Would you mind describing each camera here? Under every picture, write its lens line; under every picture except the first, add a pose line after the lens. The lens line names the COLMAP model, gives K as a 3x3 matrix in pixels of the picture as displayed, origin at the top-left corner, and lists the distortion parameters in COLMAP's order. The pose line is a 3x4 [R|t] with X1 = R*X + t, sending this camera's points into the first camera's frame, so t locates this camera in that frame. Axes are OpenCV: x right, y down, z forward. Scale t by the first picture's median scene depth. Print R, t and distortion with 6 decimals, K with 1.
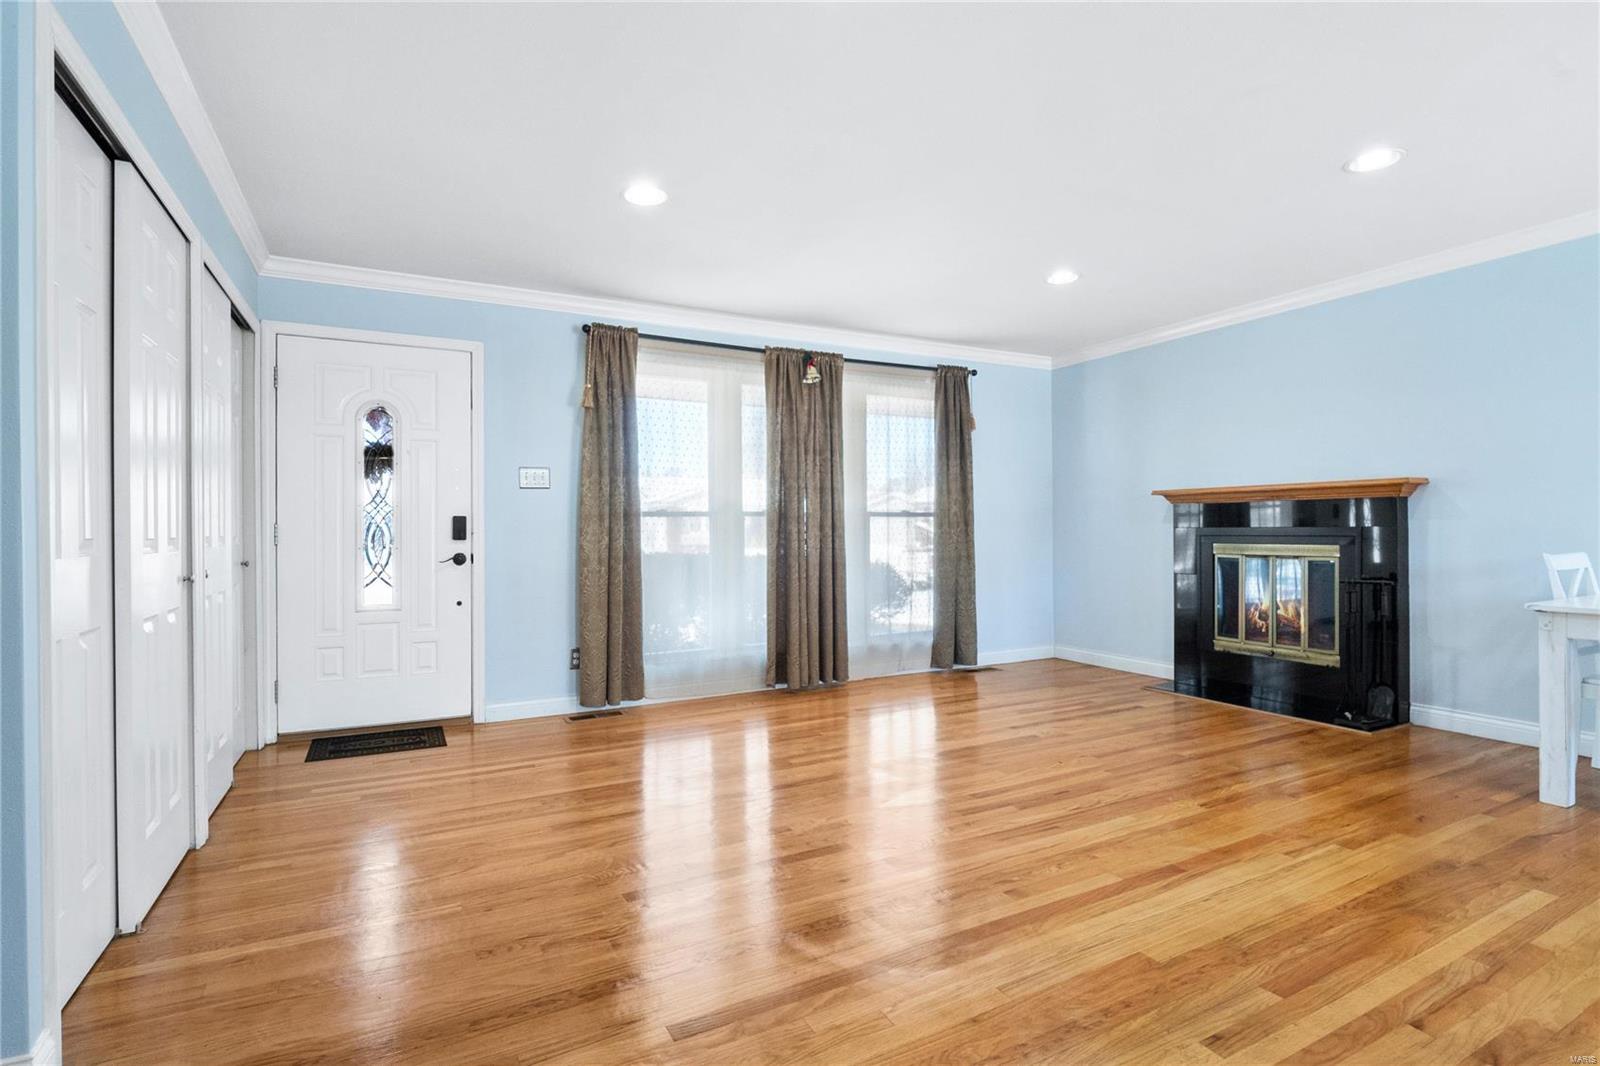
lens RADIAL K [[760.2, 0, 786.0], [0, 760.2, 524.5], [0, 0, 1]] dist [-0.014228, -0.001783]
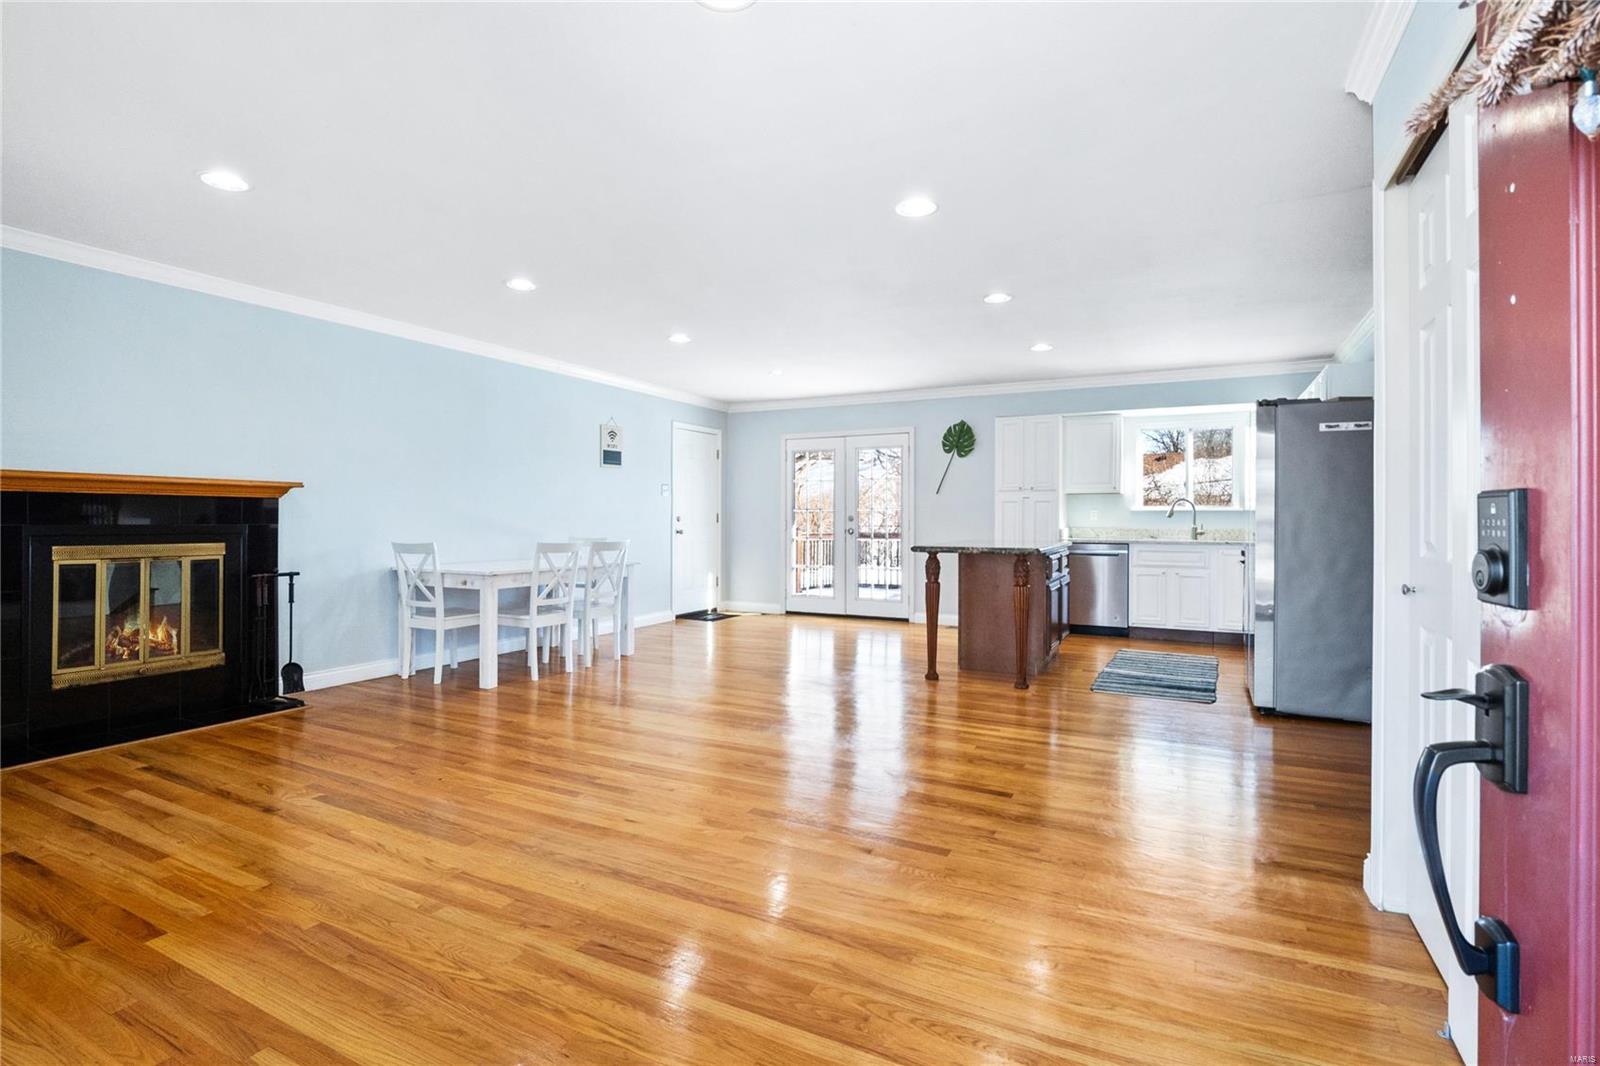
lens RADIAL K [[759.8, 0, 794.8], [0, 759.8, 521.2], [0, 0, 1]] dist [-0.011822, -0.000773]
pose [[-0.576862, 0.001769, 0.816840, -0.453780], [-0.005636, 0.999965, -0.006146, 0.001362], [-0.816822, -0.008149, -0.576832, 0.830930]]
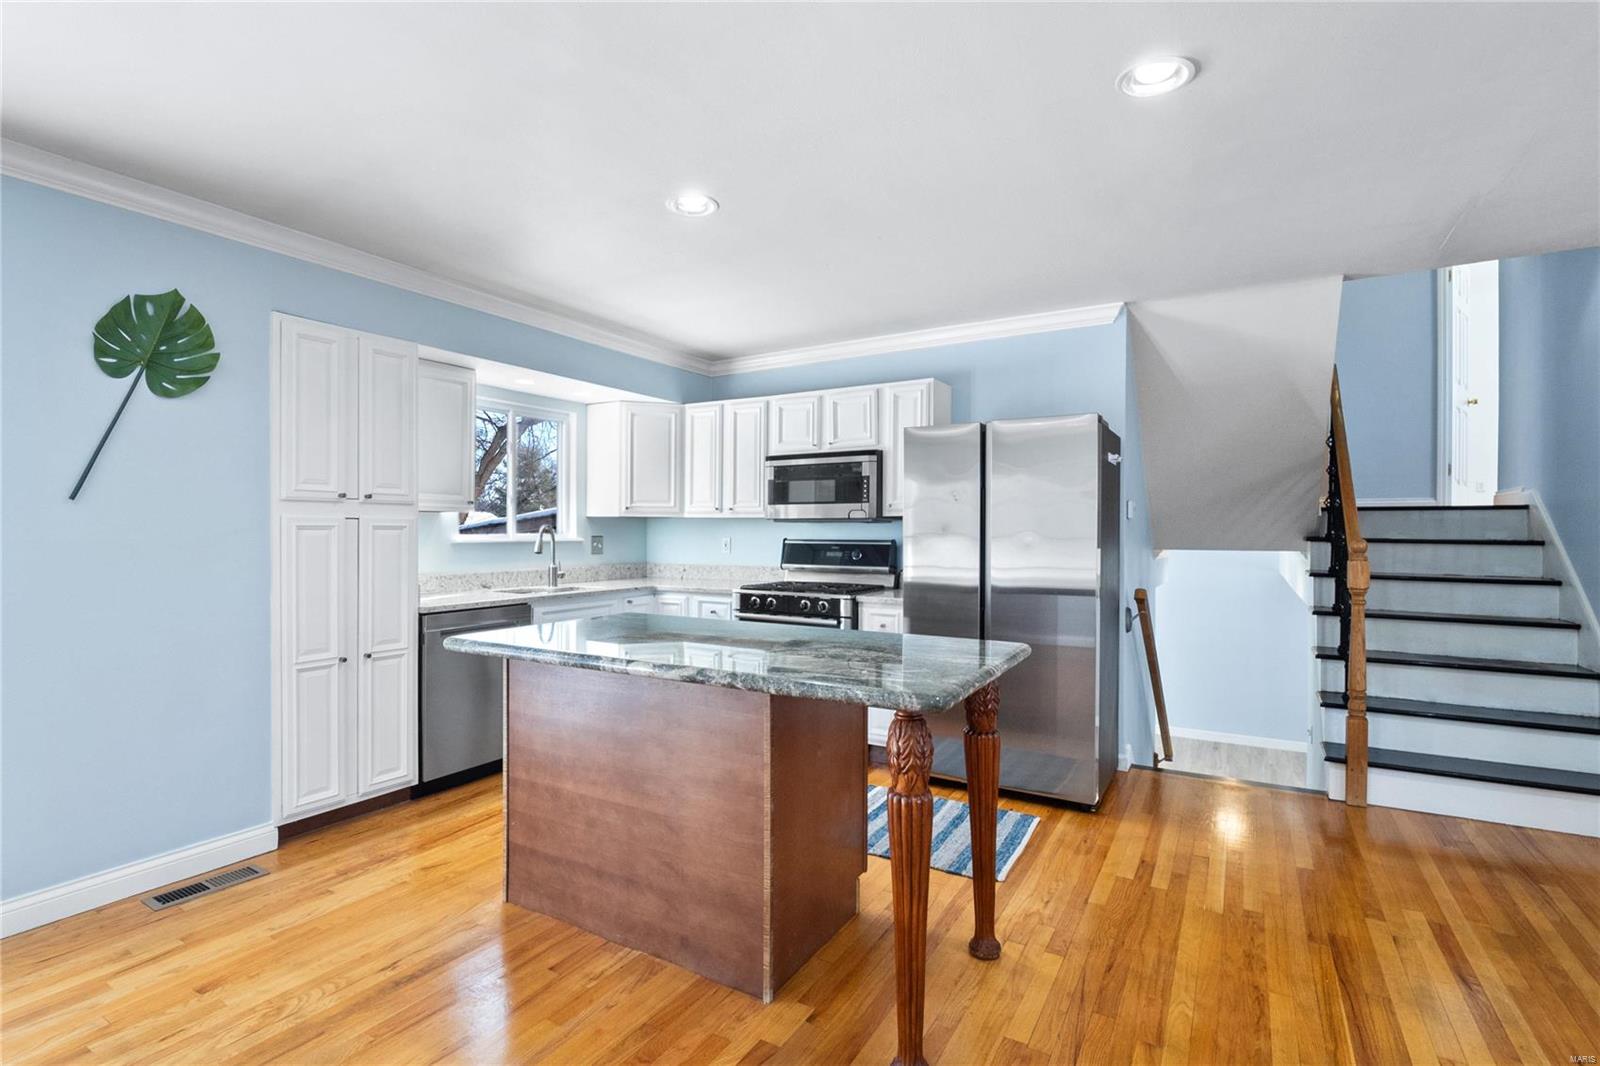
lens RADIAL K [[751.5, 0, 786.2], [0, 751.5, 534.1], [0, 0, 1]] dist [-0.012342, -0.001072]
pose [[-0.854014, 0.009109, -0.520170, 0.541306], [0.009749, 0.999951, 0.001505, -0.041291], [0.520159, -0.003786, -0.854061, 0.322543]]
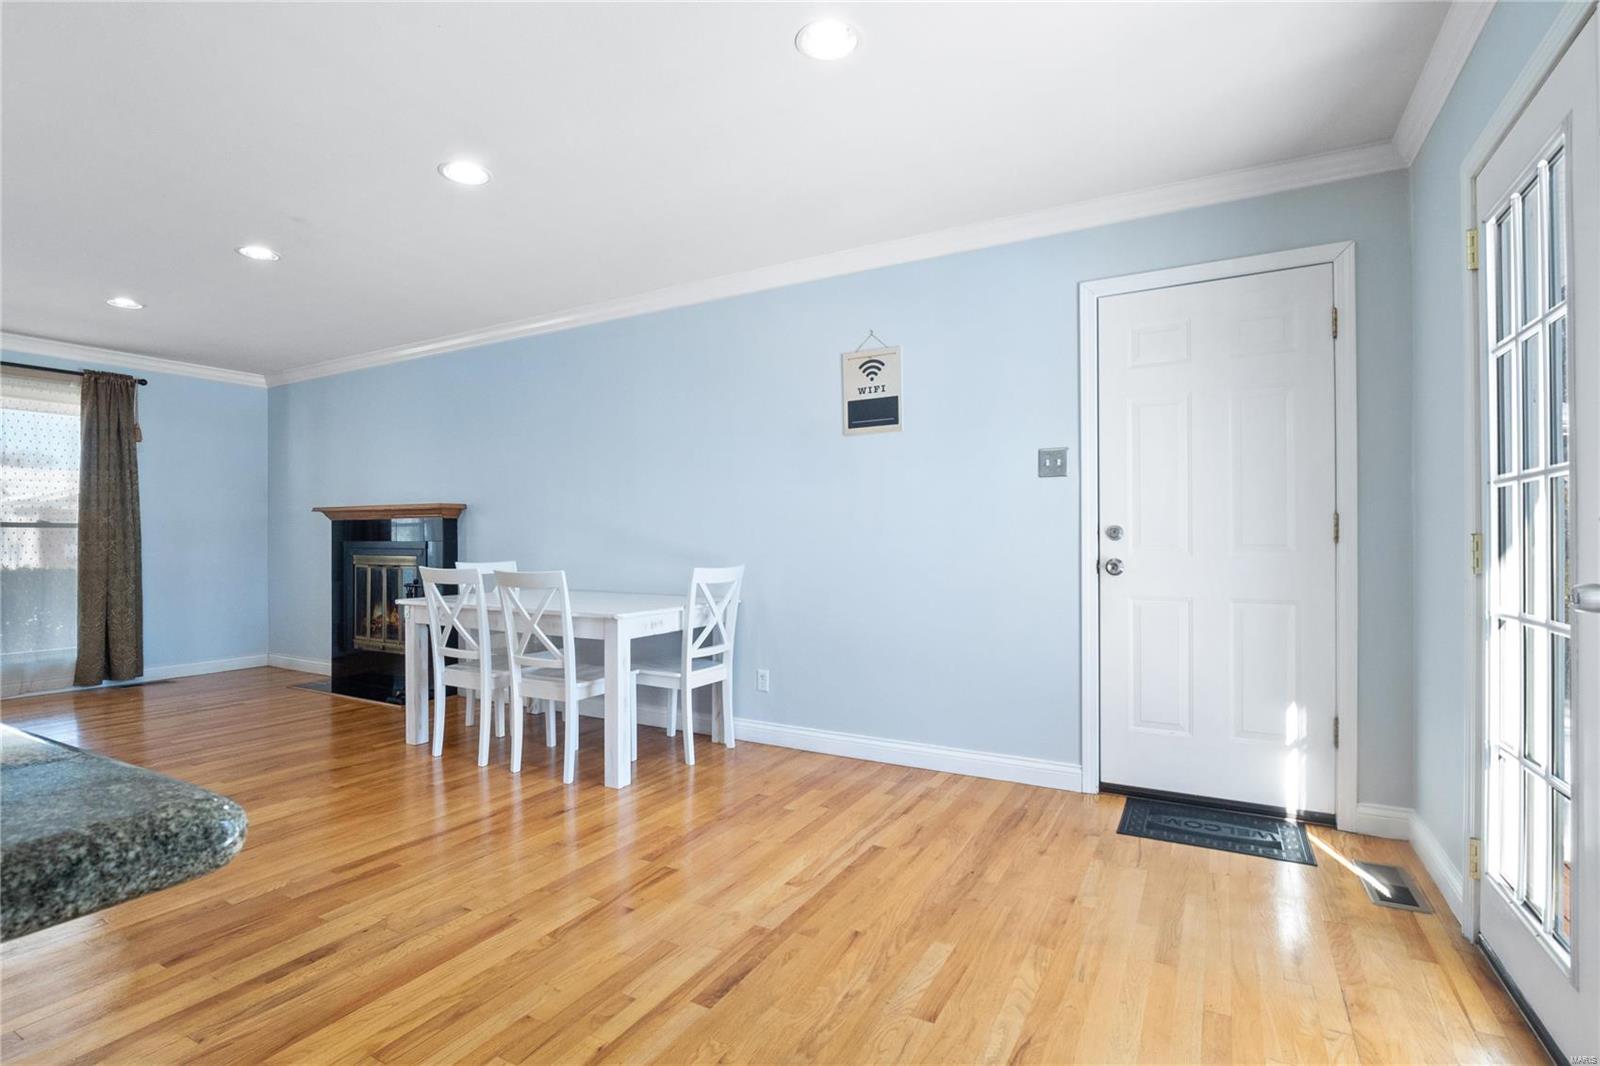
lens RADIAL K [[758.6, 0, 784.5], [0, 758.6, 541.0], [0, 0, 1]] dist [-0.014829, -0.000161]
pose [[0.839333, 0.008672, 0.543549, 0.490657], [-0.010049, 0.999949, -0.000436, -0.002424], [-0.543525, -0.005096, 0.839377, -0.314464]]
